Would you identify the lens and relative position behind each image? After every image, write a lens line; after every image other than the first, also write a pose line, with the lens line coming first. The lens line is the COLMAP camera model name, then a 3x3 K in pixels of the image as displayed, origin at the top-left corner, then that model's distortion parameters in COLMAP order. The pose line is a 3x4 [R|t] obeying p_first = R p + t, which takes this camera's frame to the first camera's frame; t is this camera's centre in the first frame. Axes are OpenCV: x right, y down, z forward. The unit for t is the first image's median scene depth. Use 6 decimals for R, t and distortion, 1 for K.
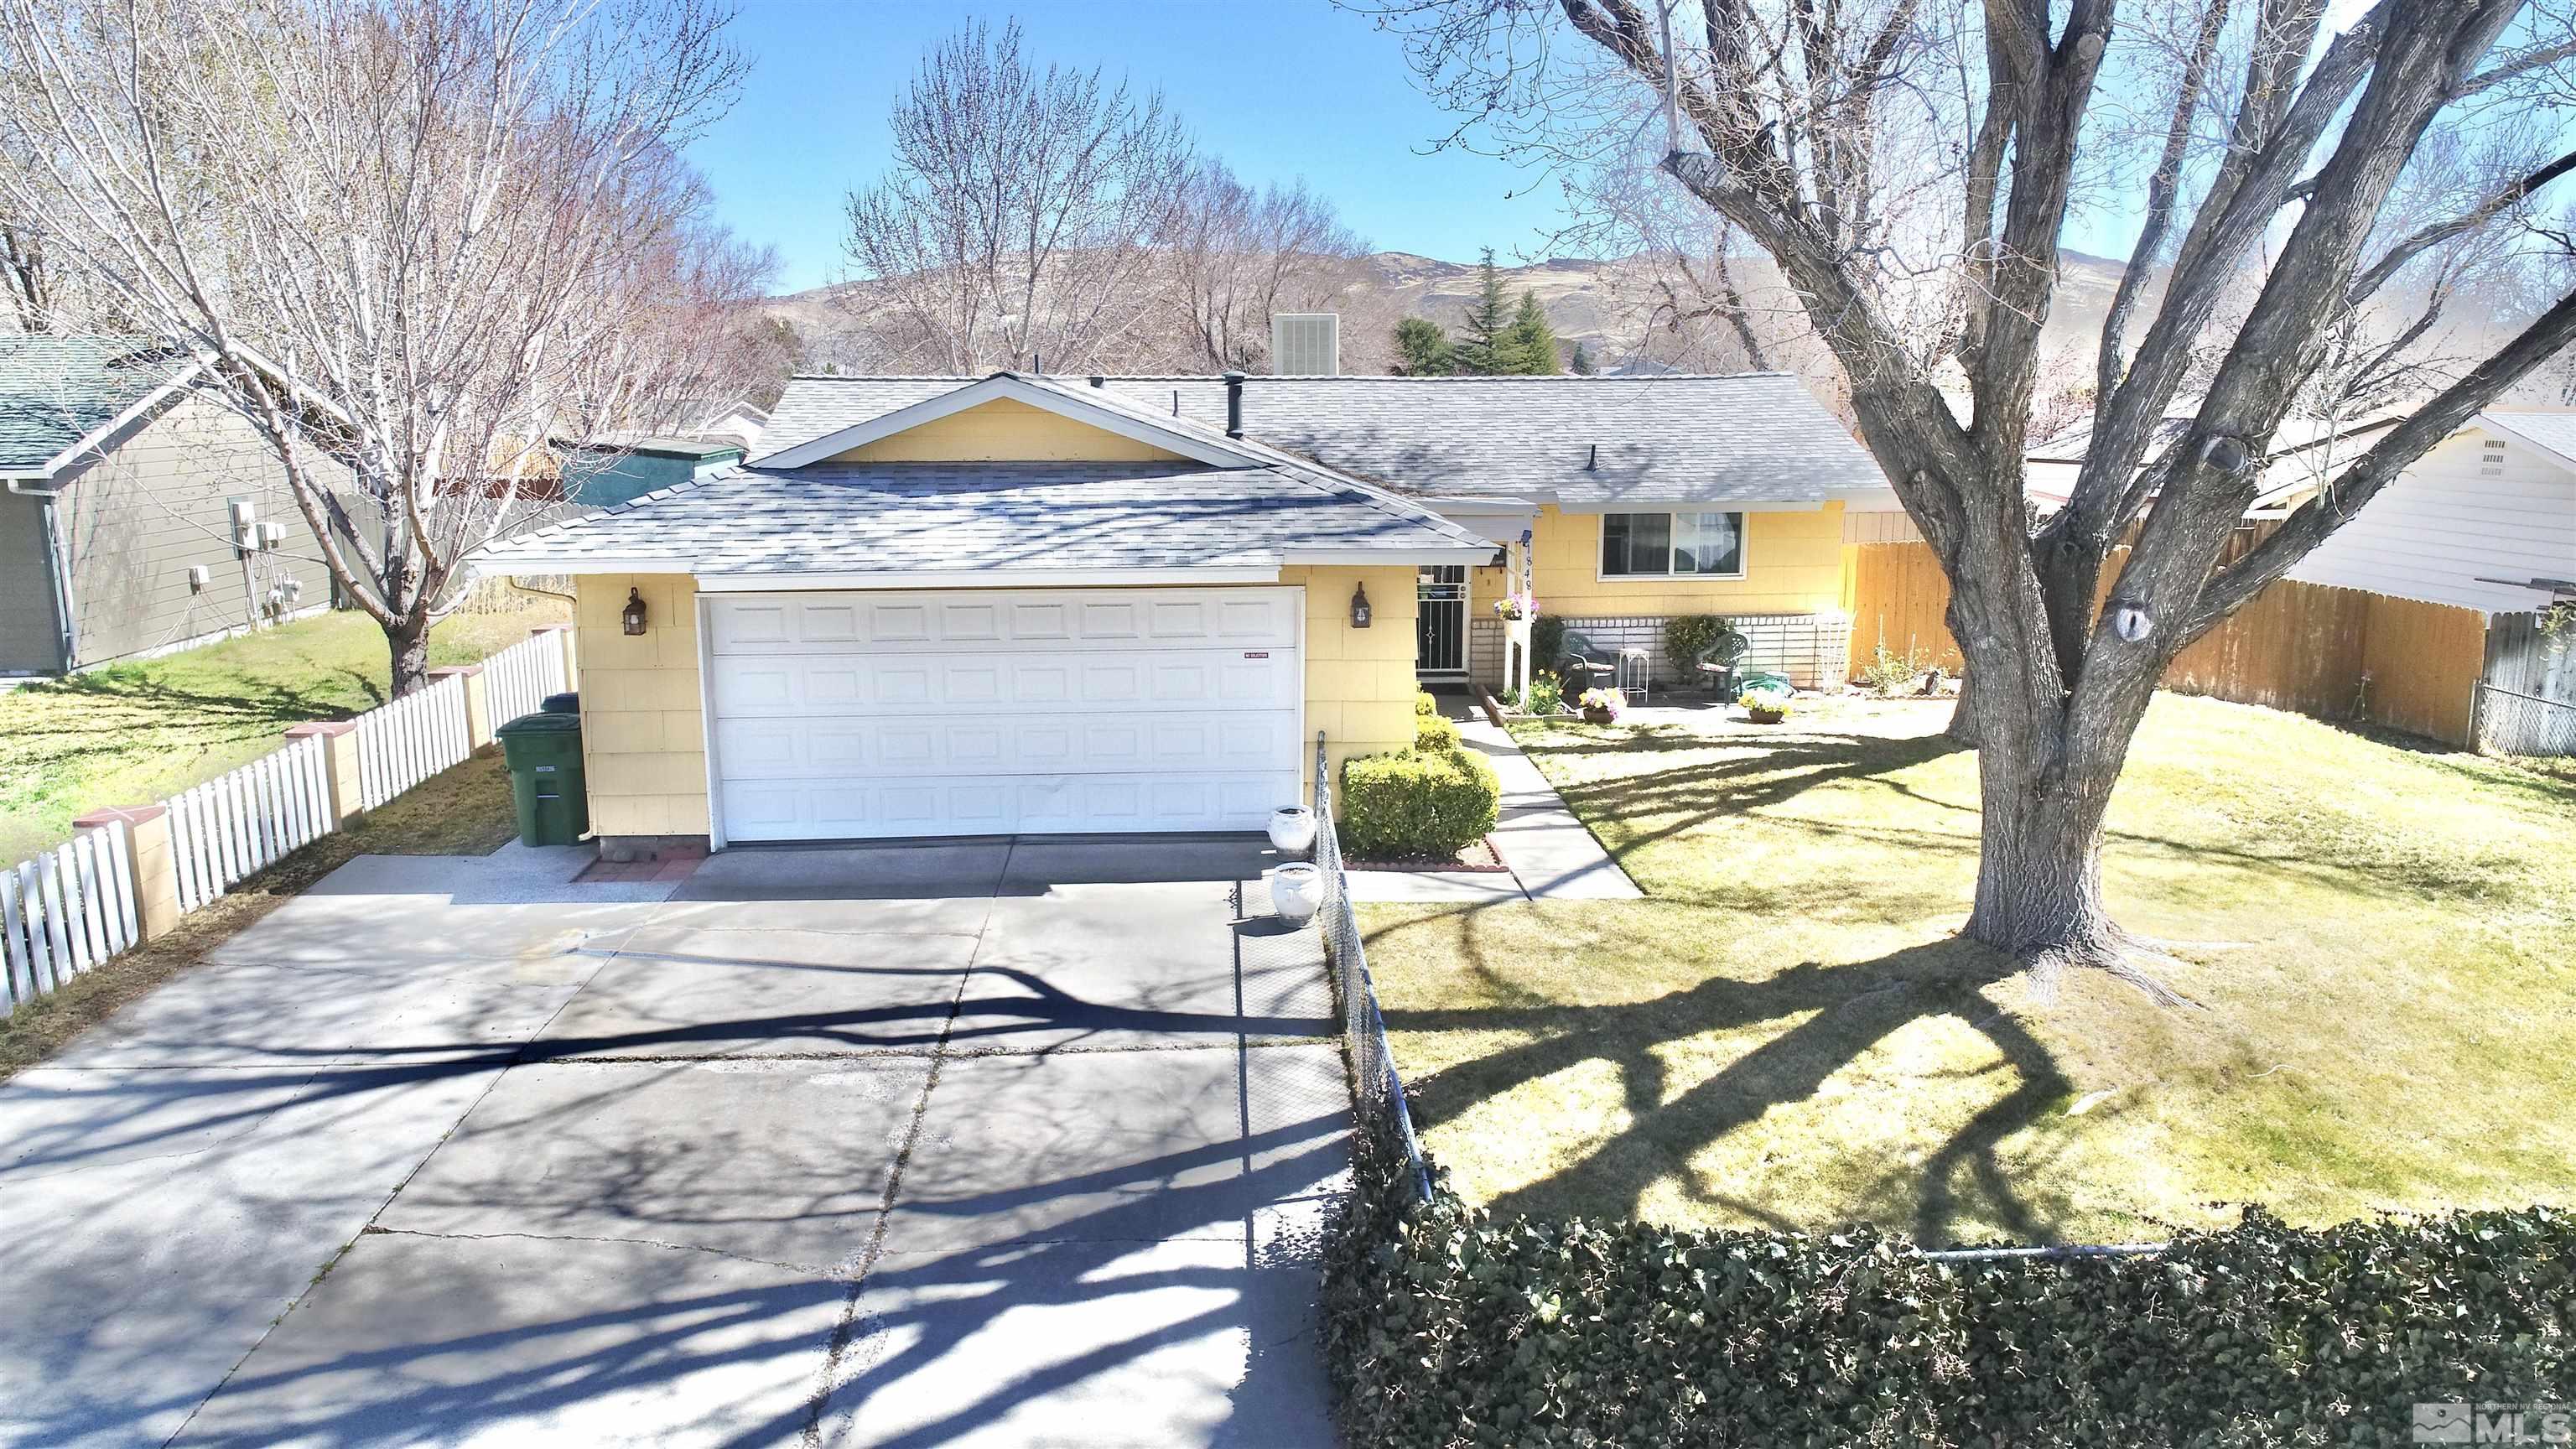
lens RADIAL K [[1756.8, 0, 1284.7], [0, 1756.8, 721.7], [0, 0, 1]] dist [0.015449, -0.005300]
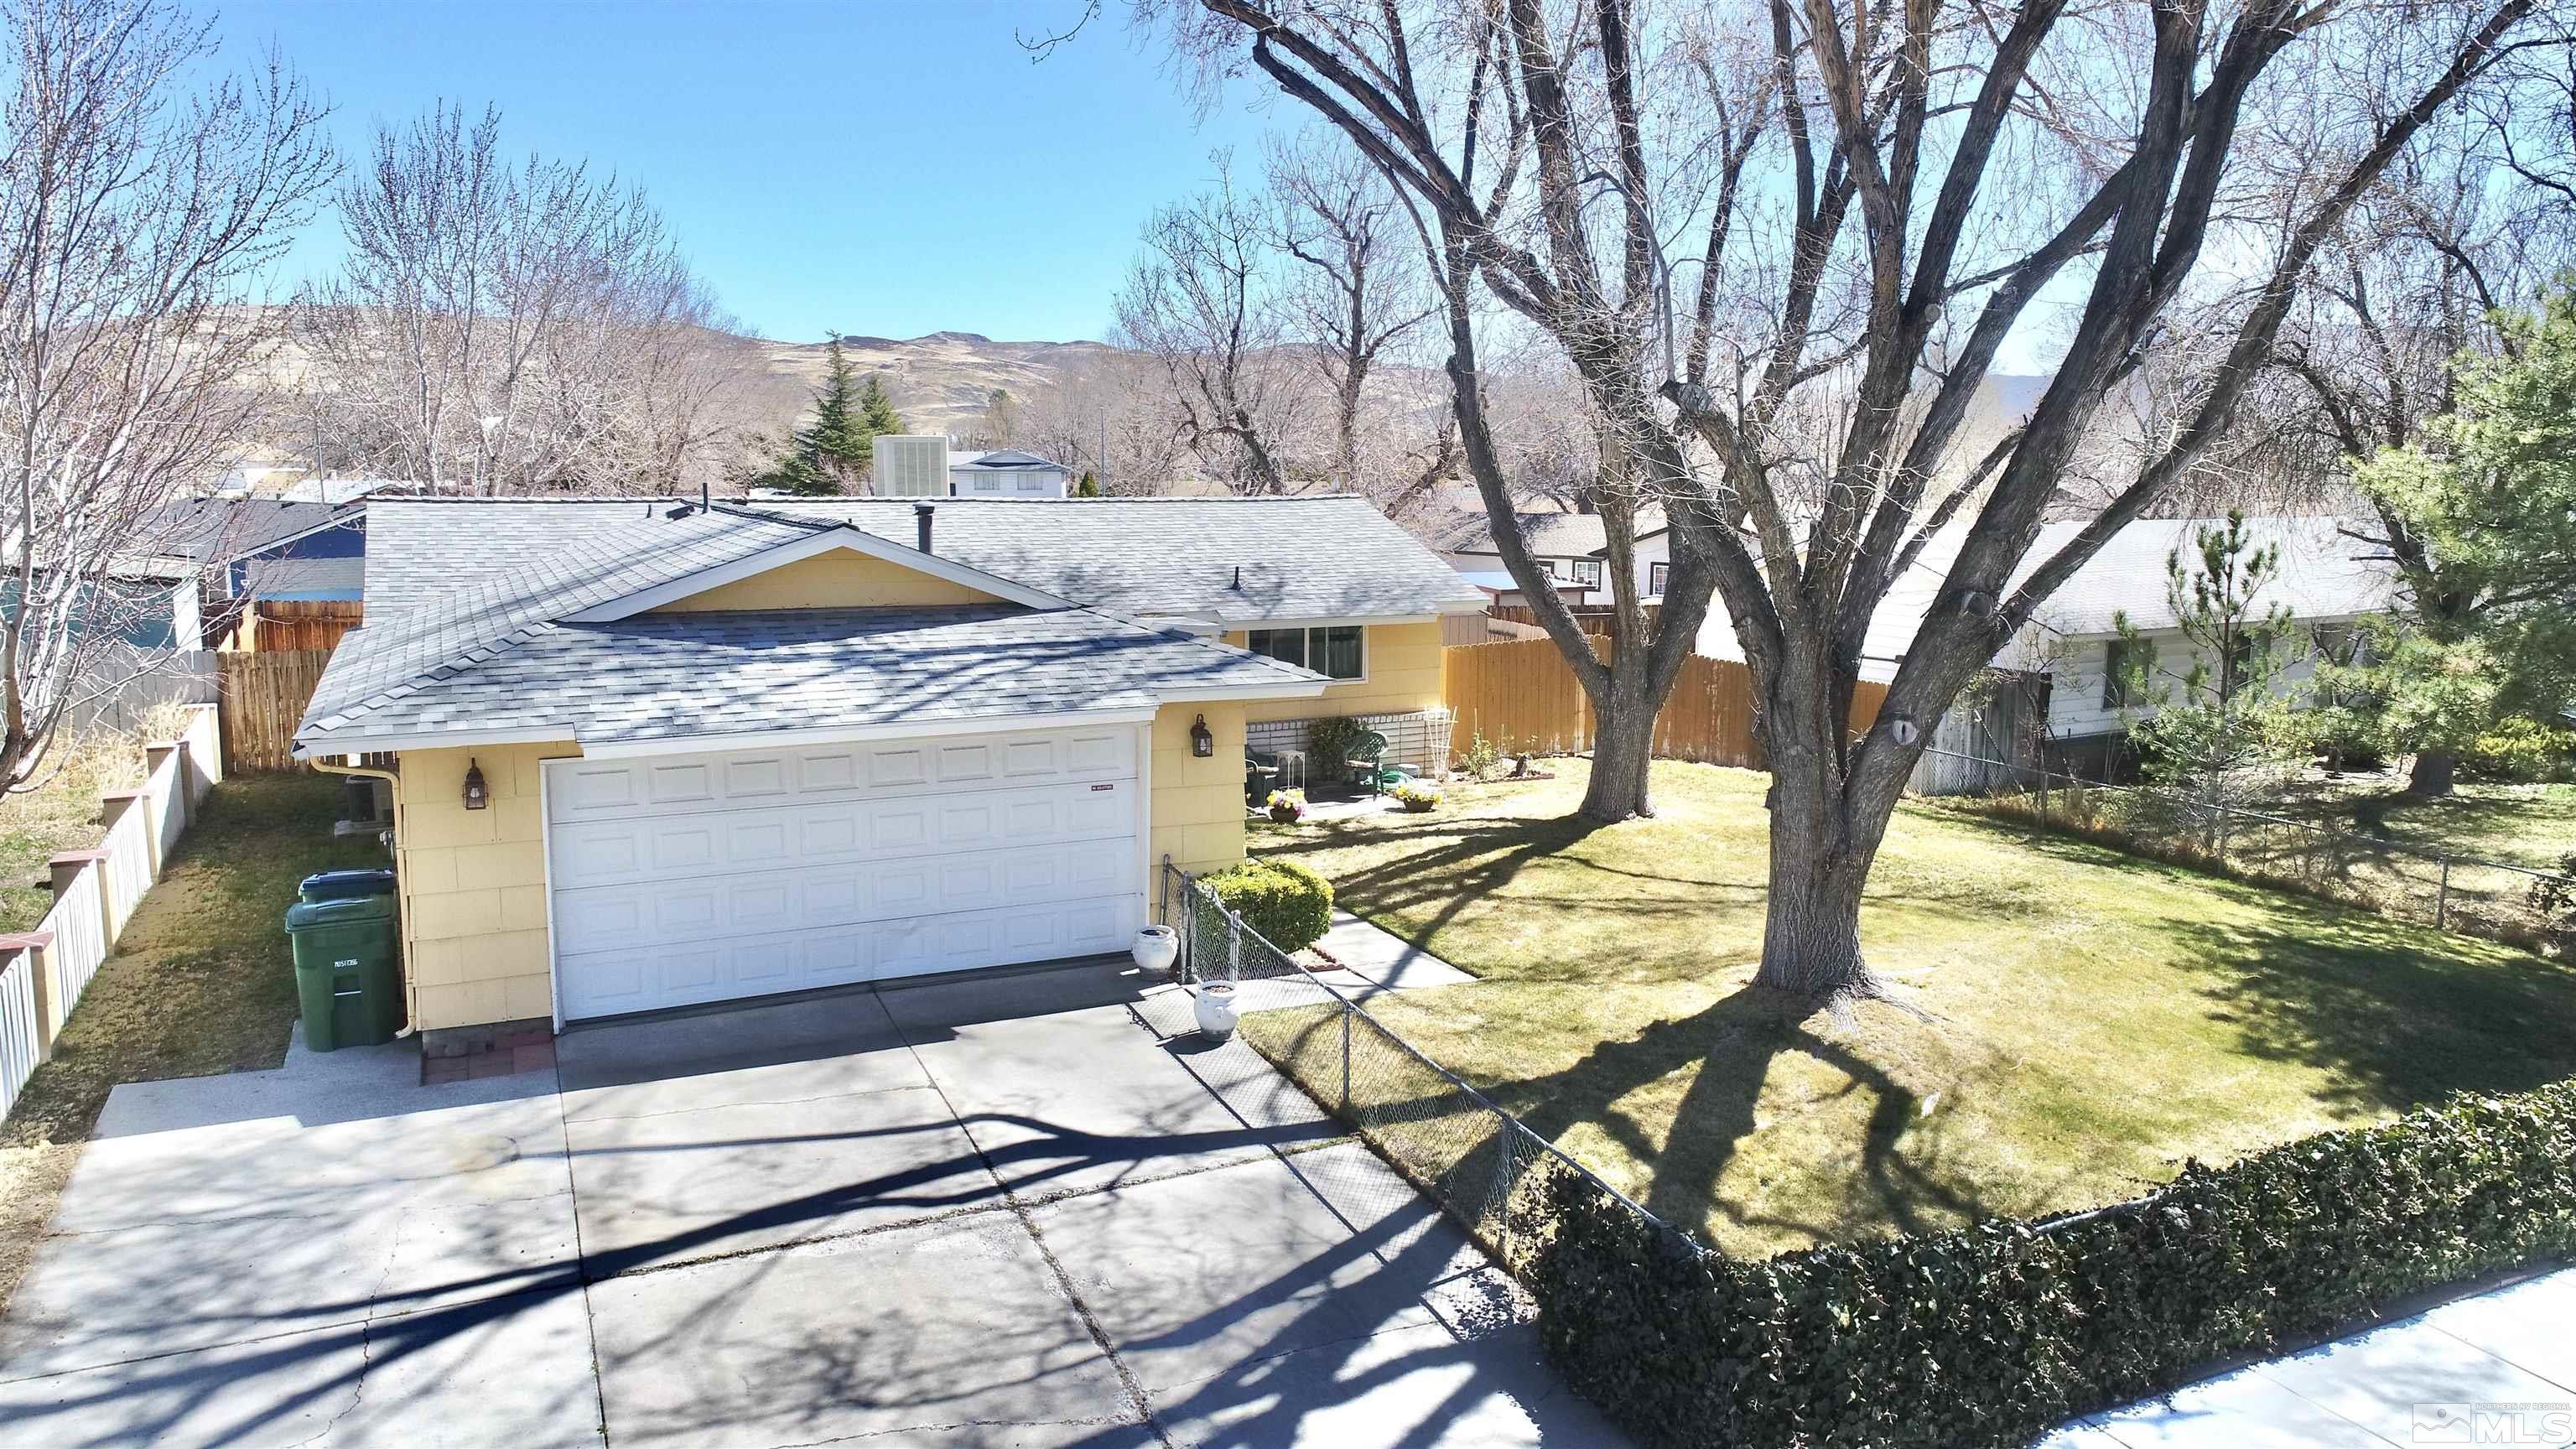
lens RADIAL K [[1756.8, 0, 1296.0], [0, 1756.8, 719.4], [0, 0, 1]] dist [0.015449, -0.005300]
pose [[0.923314, -0.047577, 0.381088, -0.394949], [0.064431, 0.997422, -0.031583, -0.048086], [-0.378603, 0.053715, 0.923999, -0.029725]]
